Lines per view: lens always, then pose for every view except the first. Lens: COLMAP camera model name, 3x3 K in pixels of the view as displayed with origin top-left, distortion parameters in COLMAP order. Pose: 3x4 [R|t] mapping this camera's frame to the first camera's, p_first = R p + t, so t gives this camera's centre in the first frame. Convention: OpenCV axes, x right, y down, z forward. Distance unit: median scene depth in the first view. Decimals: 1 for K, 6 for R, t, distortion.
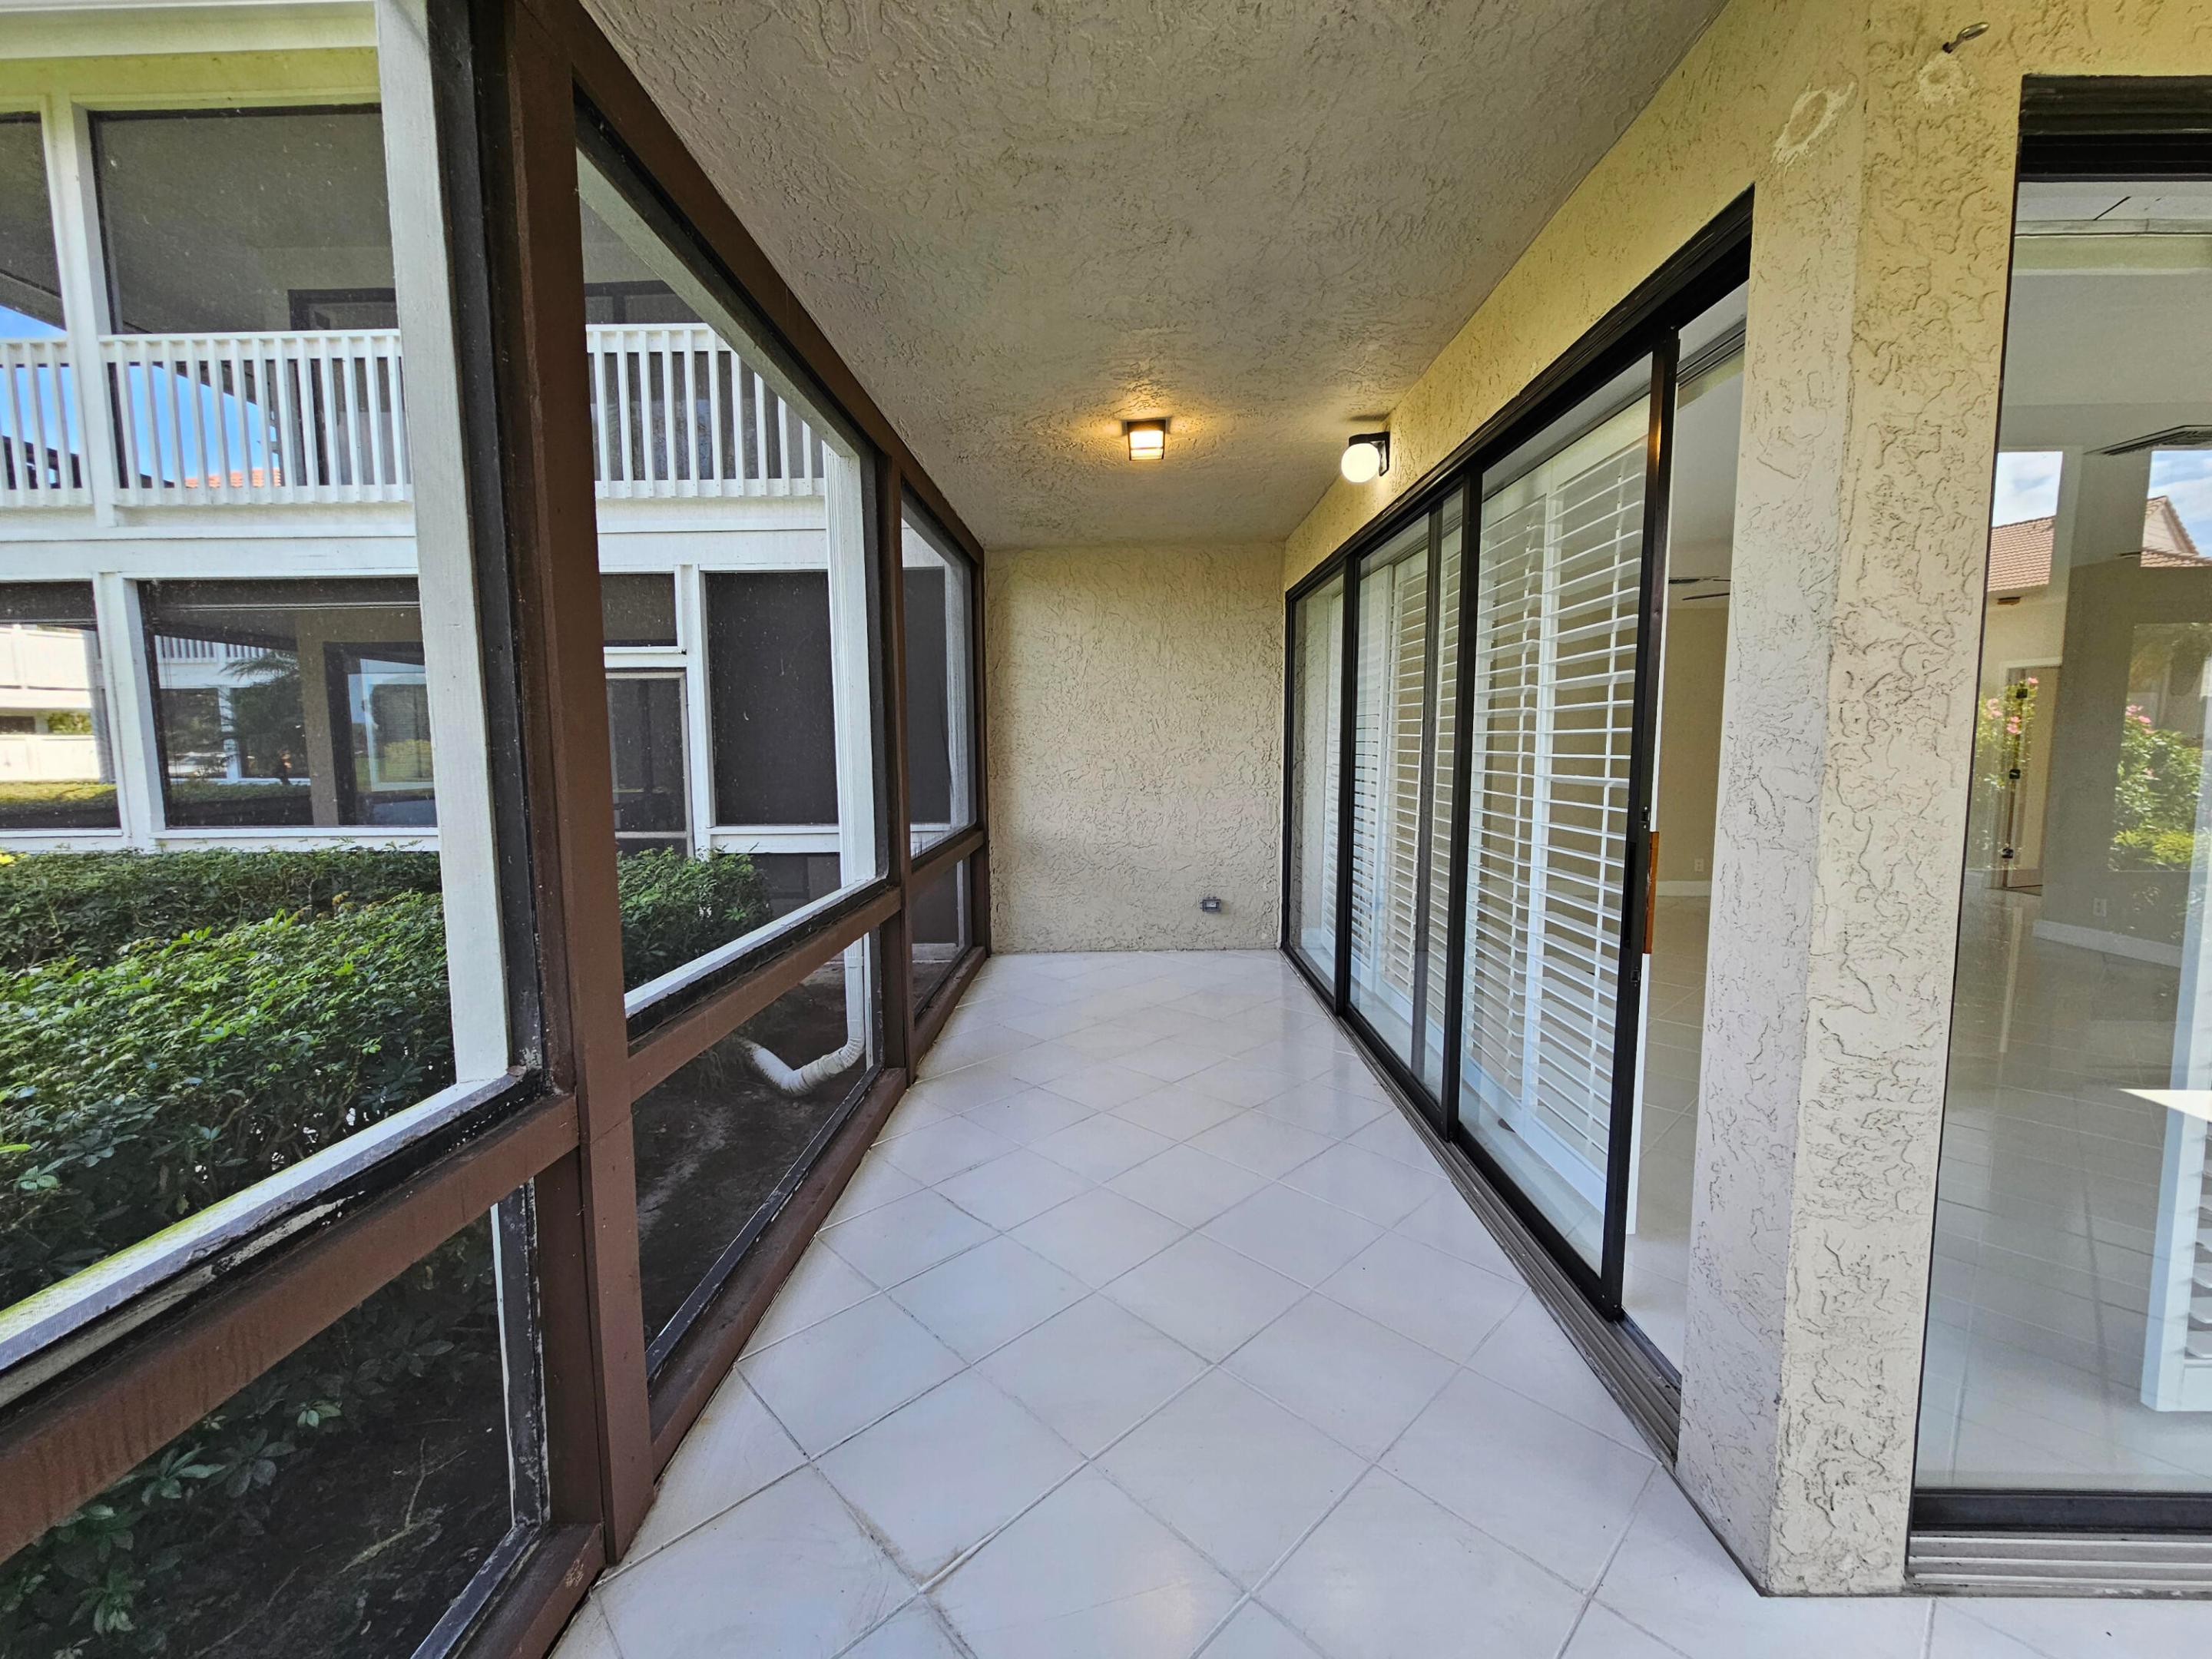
lens RADIAL K [[906.3, 0, 1099.9], [0, 906.3, 832.0], [0, 0, 1]] dist [-0.002845, 0.001710]
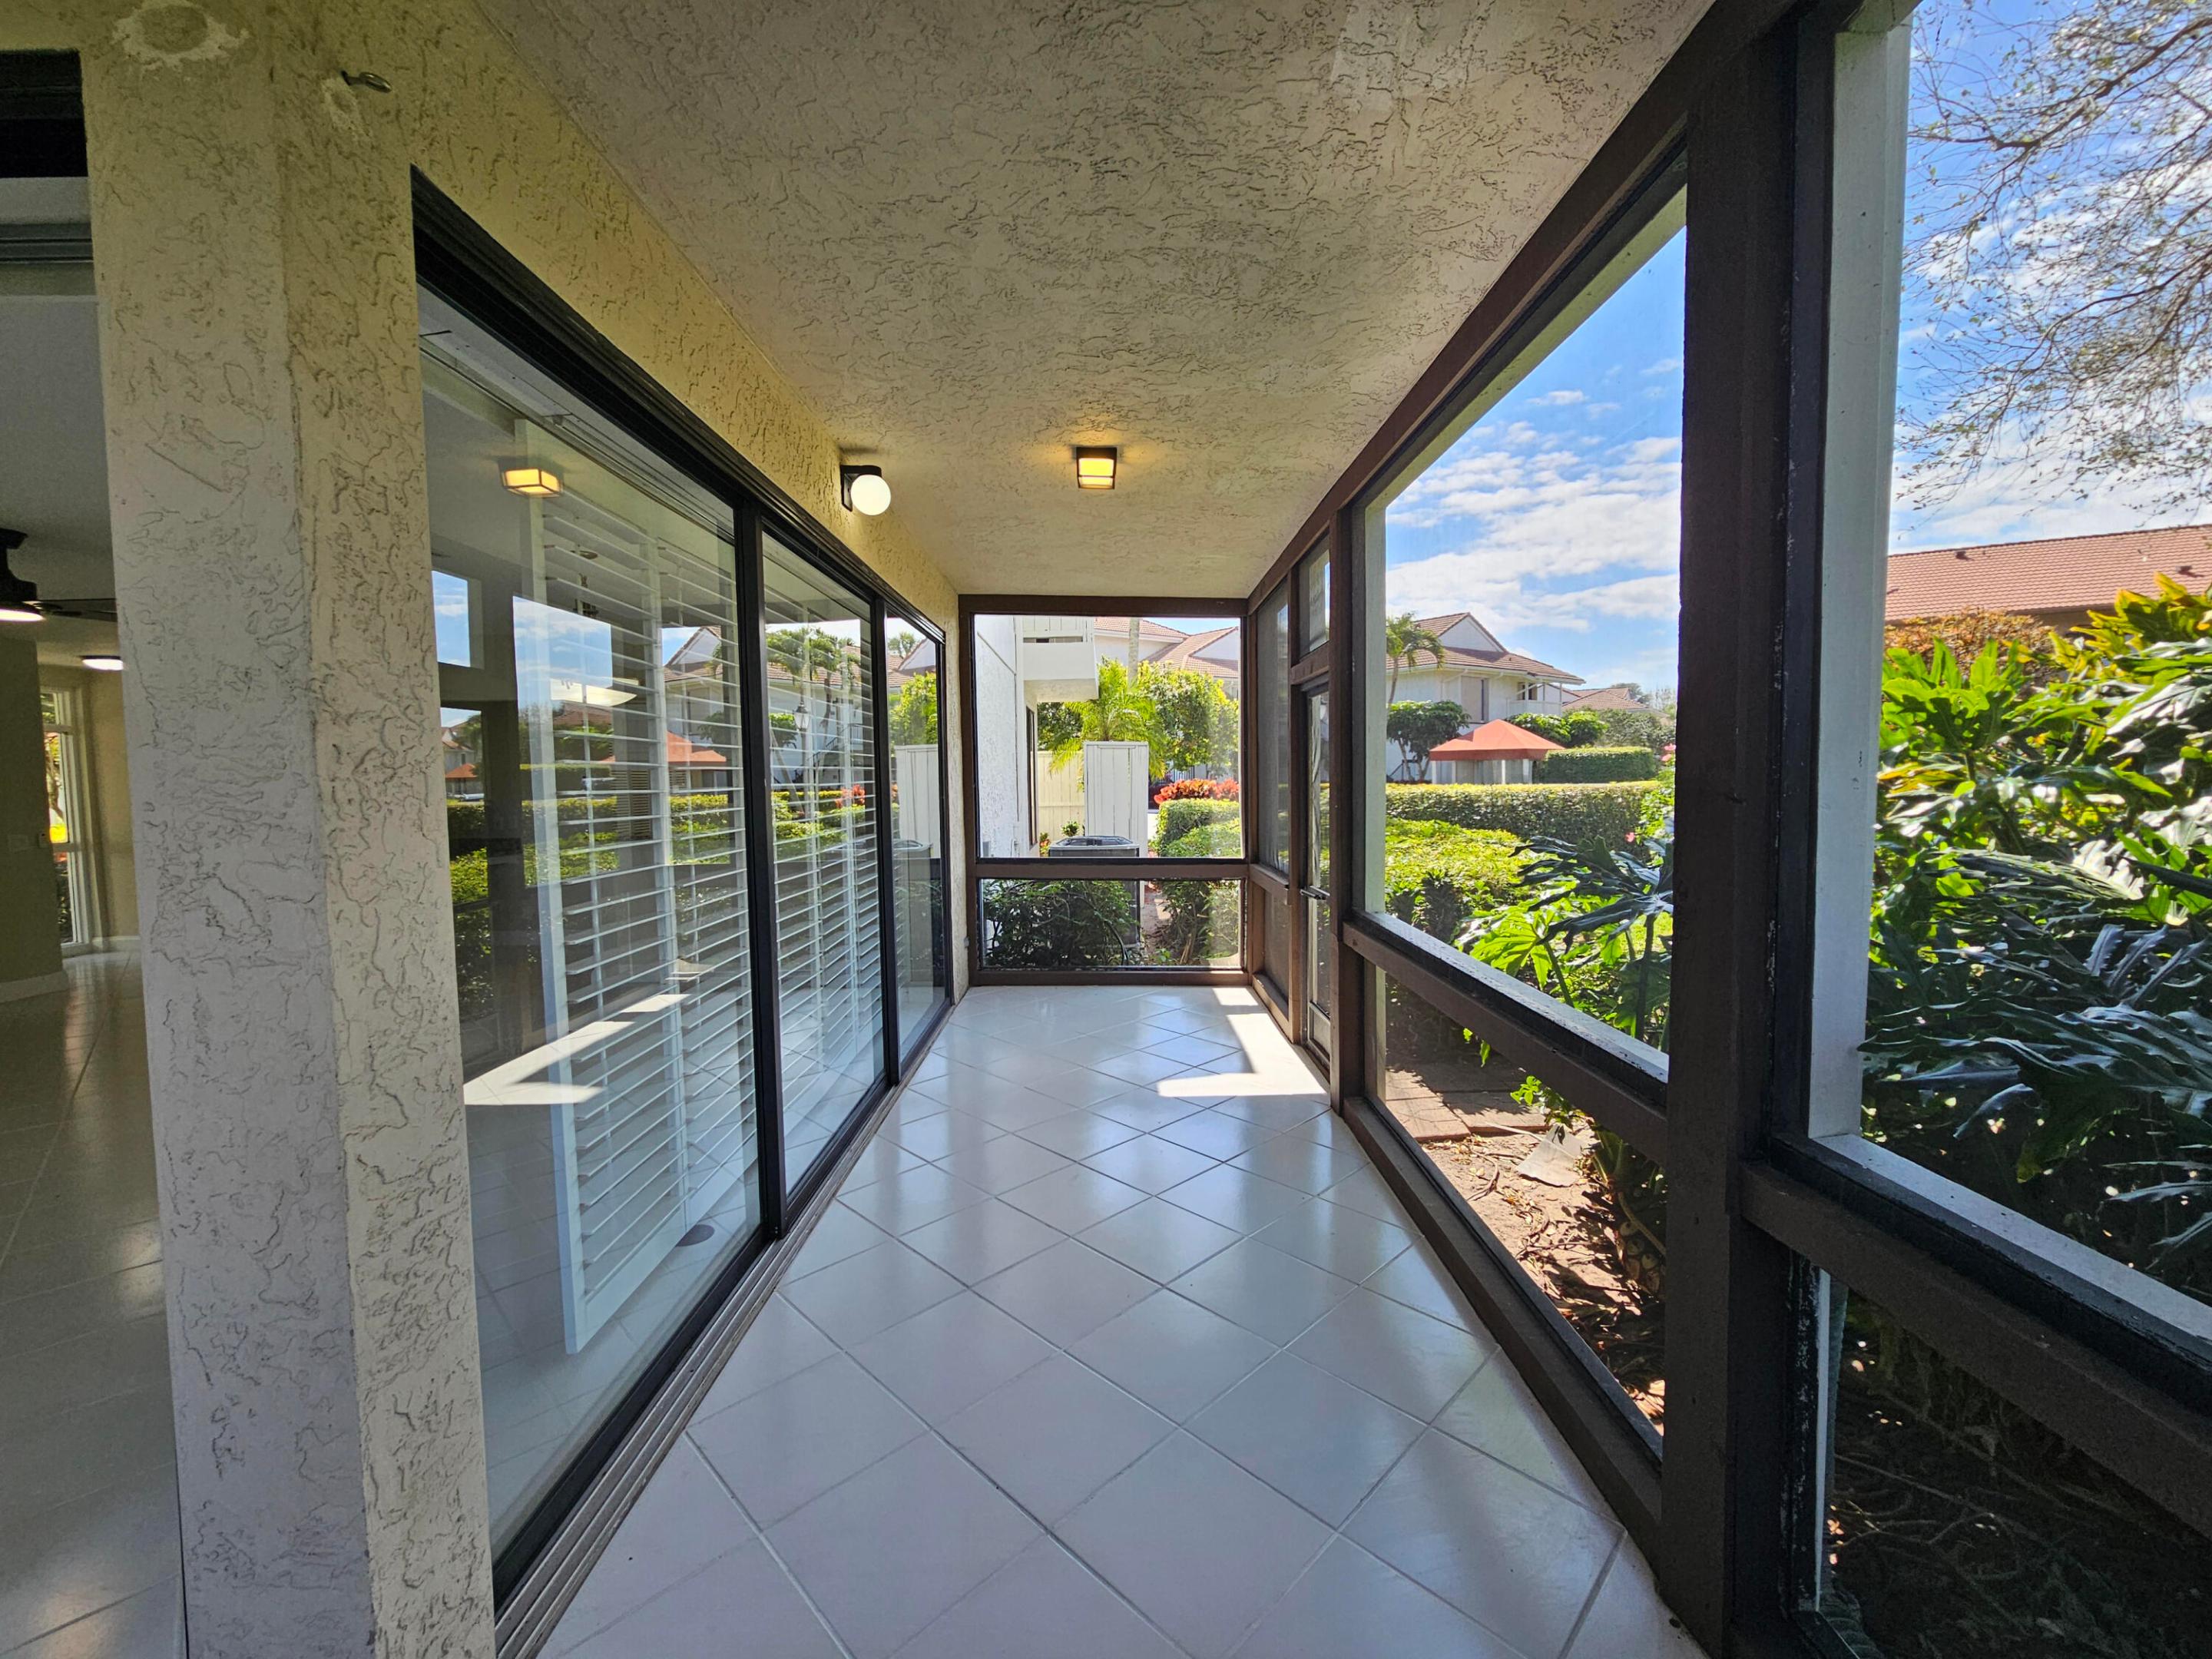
lens RADIAL K [[906.3, 0, 1094.3], [0, 906.3, 826.0], [0, 0, 1]] dist [-0.002845, 0.001710]
pose [[-0.014074, -0.050618, 0.998619, -0.032894], [0.114430, 0.992075, 0.051899, -0.063166], [-0.993332, 0.115002, -0.008170, 0.305819]]
